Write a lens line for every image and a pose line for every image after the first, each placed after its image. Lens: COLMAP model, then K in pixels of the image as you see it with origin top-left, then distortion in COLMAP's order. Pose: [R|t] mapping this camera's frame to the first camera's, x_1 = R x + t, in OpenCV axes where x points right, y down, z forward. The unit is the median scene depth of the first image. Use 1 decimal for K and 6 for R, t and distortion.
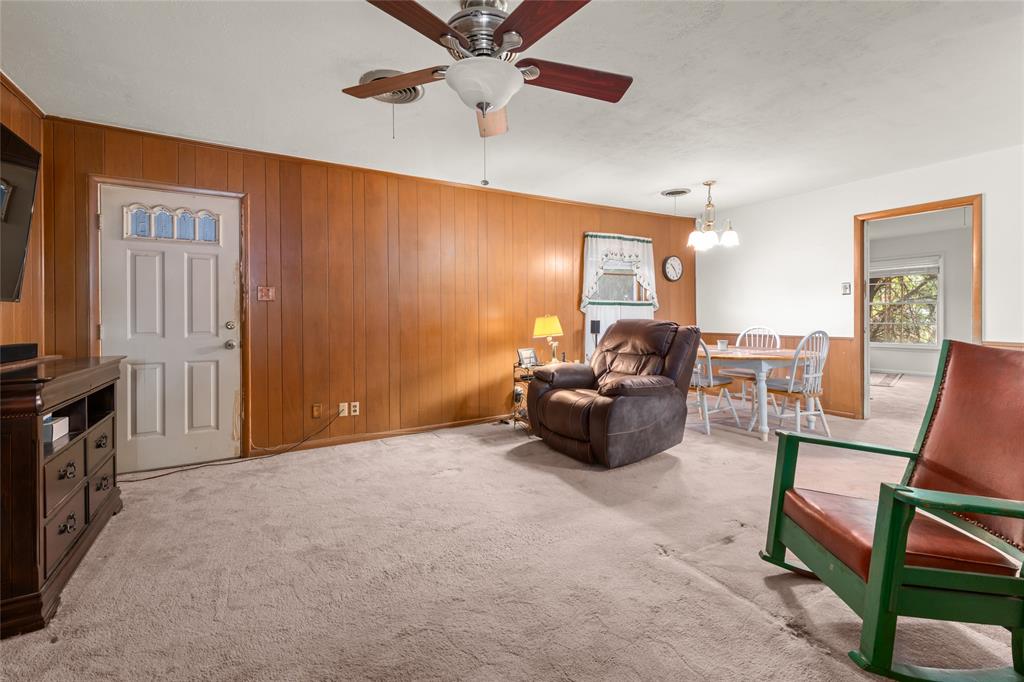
lens RADIAL K [[448.5, 0, 520.7], [0, 448.5, 316.0], [0, 0, 1]] dist [0.016813, -0.003880]
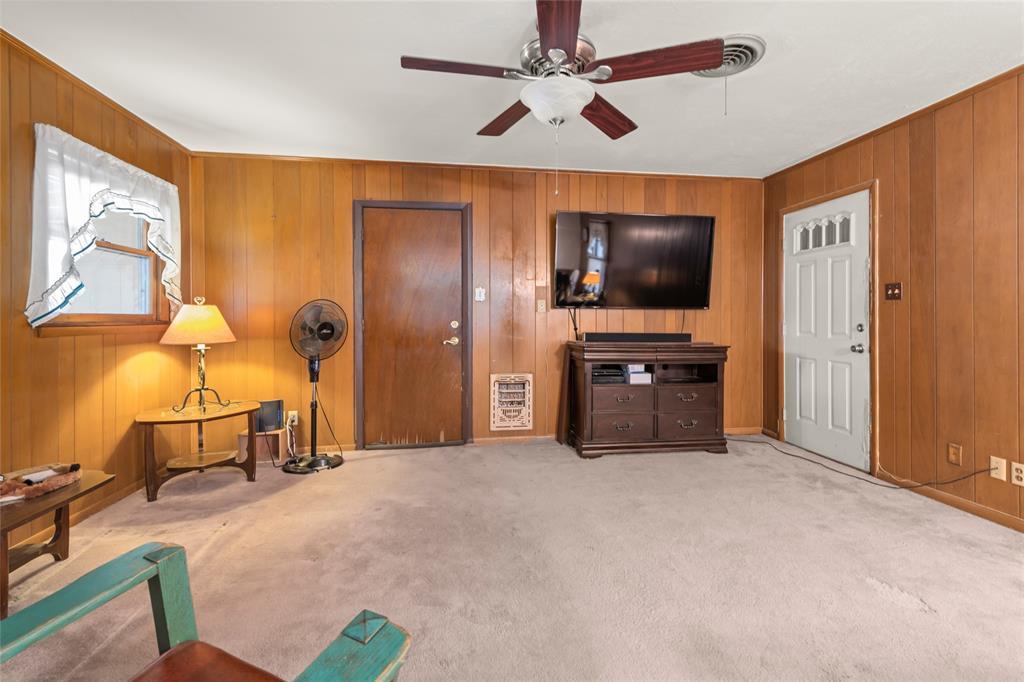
lens RADIAL K [[448.5, 0, 518.1], [0, 448.5, 322.3], [0, 0, 1]] dist [0.016813, -0.003880]
pose [[-0.377187, 0.013239, -0.926042, 0.490527], [-0.000201, 0.999897, 0.014377, -0.003916], [0.926137, 0.005609, -0.377145, 0.692207]]
